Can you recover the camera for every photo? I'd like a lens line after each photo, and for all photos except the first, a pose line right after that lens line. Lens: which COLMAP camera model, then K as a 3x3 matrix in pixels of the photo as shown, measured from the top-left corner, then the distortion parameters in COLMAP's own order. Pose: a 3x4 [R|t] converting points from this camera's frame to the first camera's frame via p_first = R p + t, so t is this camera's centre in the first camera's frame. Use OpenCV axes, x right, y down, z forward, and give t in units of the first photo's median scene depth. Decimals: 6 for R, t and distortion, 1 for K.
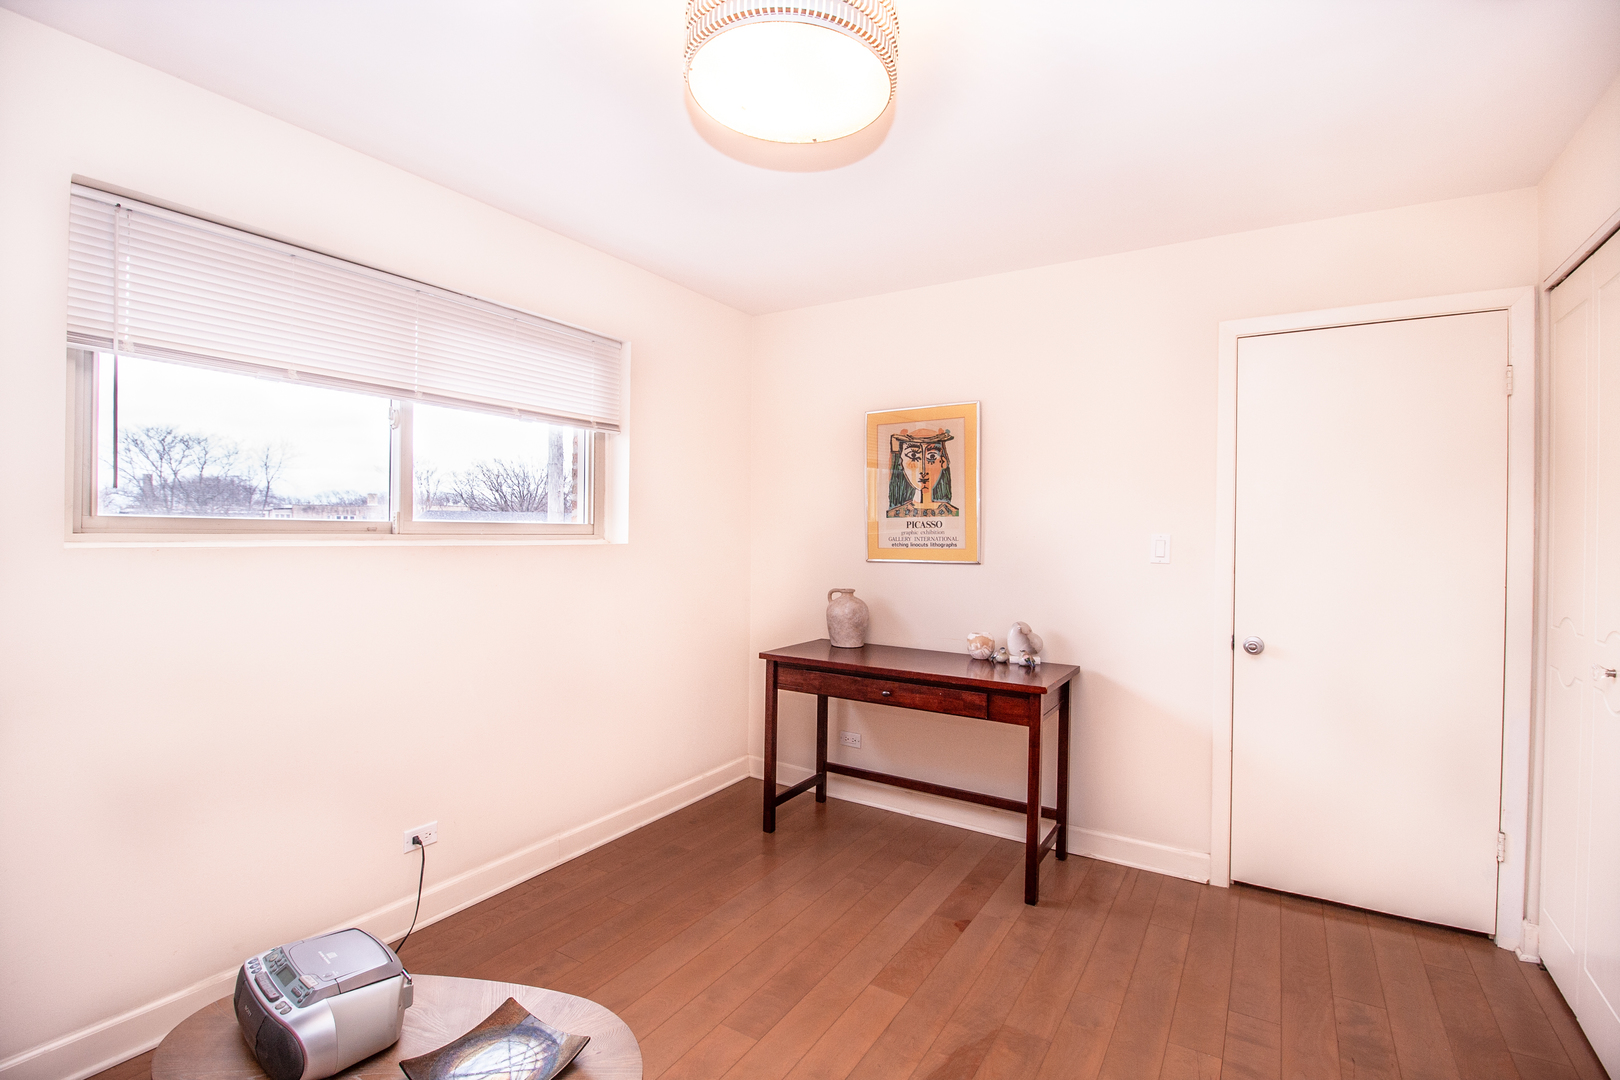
lens RADIAL K [[758.5, 0, 810.0], [0, 758.5, 540.0], [0, 0, 1]] dist [-0.001010, -0.000183]
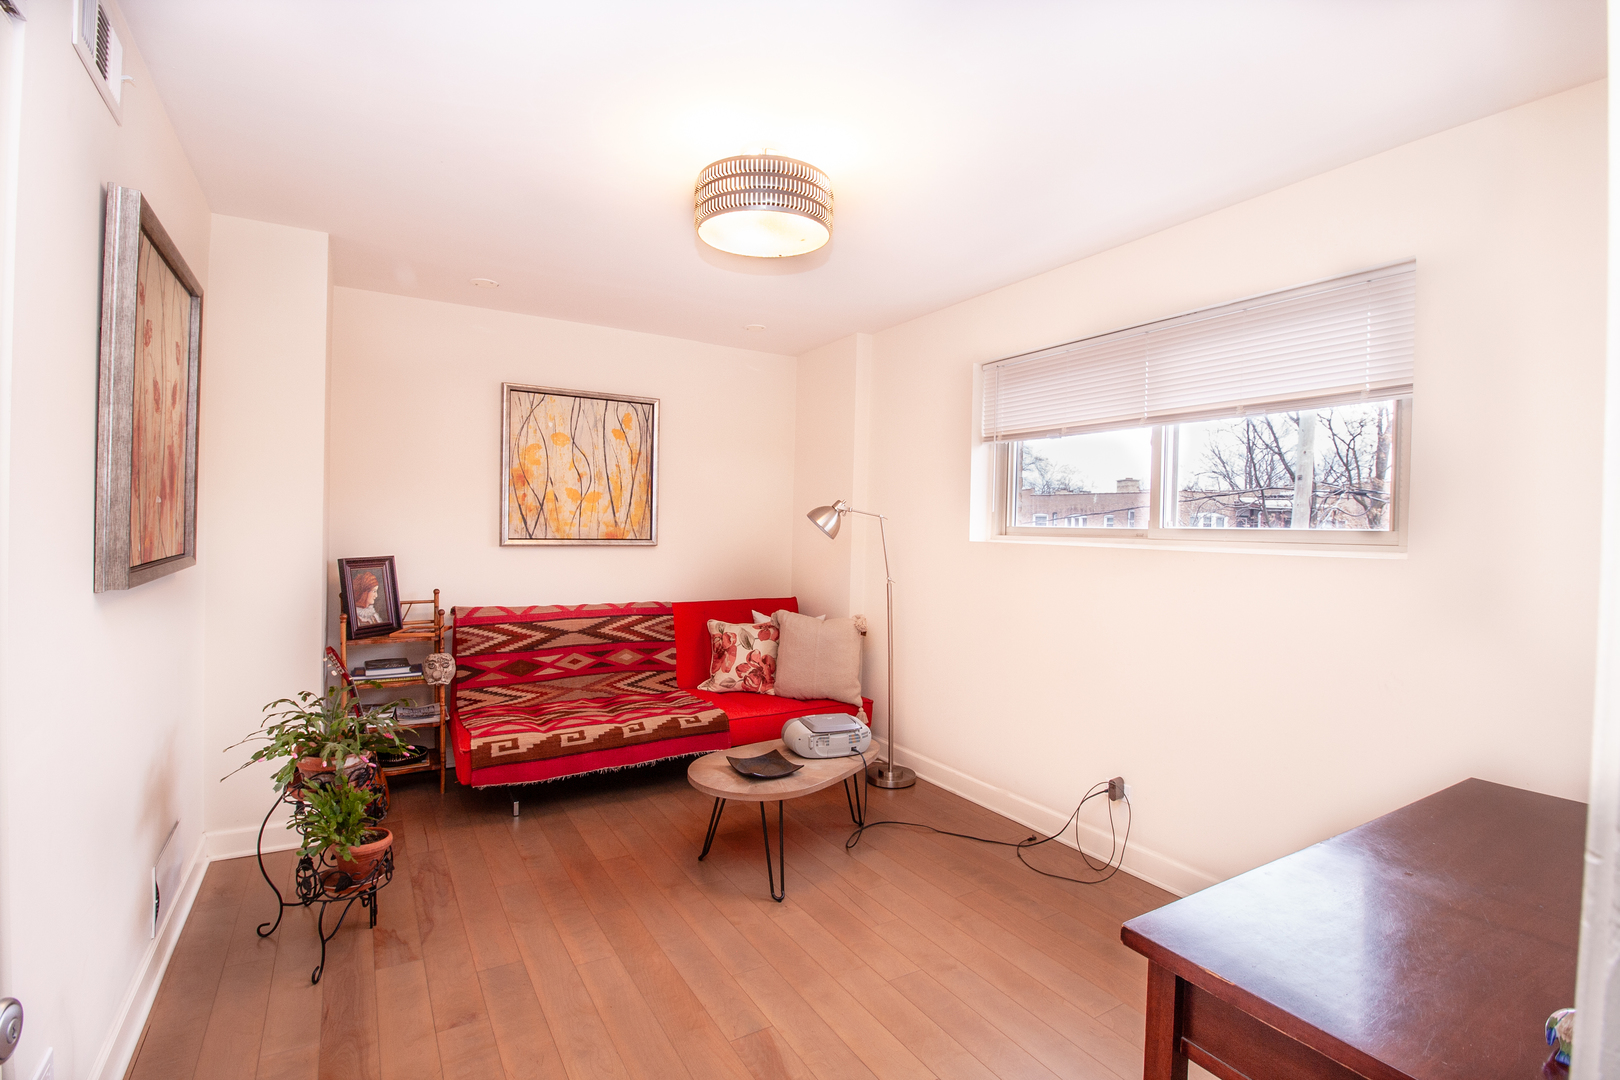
lens RADIAL K [[758.5, 0, 810.0], [0, 758.5, 540.0], [0, 0, 1]] dist [-0.001010, -0.000183]
pose [[-0.437825, -0.011212, -0.898990, 0.782324], [-0.037112, 0.999295, 0.005612, 0.007739], [0.898294, 0.035821, -0.437932, 1.079412]]
